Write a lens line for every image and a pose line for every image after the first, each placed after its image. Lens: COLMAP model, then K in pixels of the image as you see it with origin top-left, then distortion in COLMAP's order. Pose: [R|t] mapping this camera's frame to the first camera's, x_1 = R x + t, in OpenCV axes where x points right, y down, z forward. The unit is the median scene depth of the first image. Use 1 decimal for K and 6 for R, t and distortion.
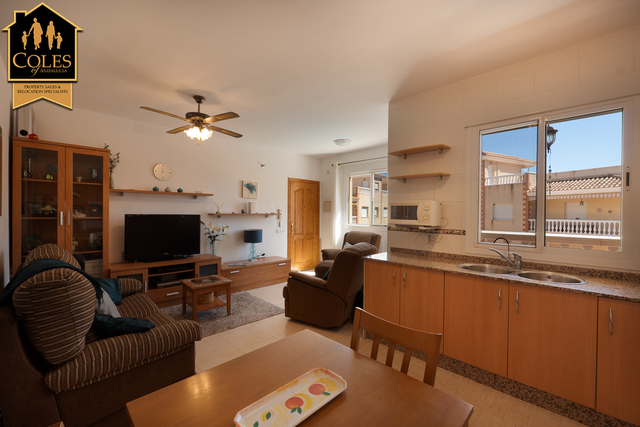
lens RADIAL K [[269.4, 0, 316.4], [0, 269.4, 214.0], [0, 0, 1]] dist [-0.004846, 0.000439]
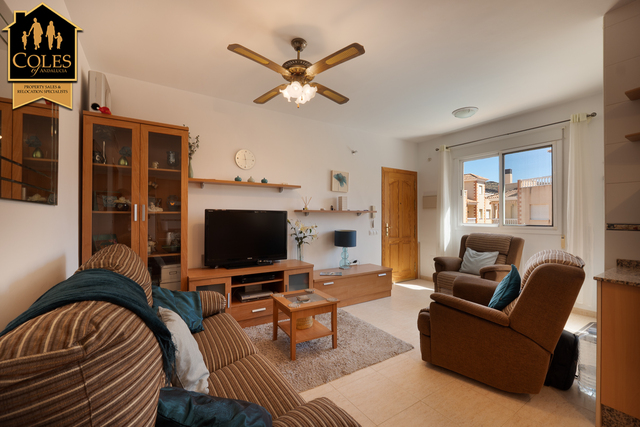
lens RADIAL K [[269.4, 0, 316.6], [0, 269.4, 214.4], [0, 0, 1]] dist [-0.004846, 0.000439]
pose [[0.977536, -0.007450, -0.210639, -0.212702], [0.004973, 0.999912, -0.012283, 0.028330], [0.210712, 0.010959, 0.977487, 0.277521]]
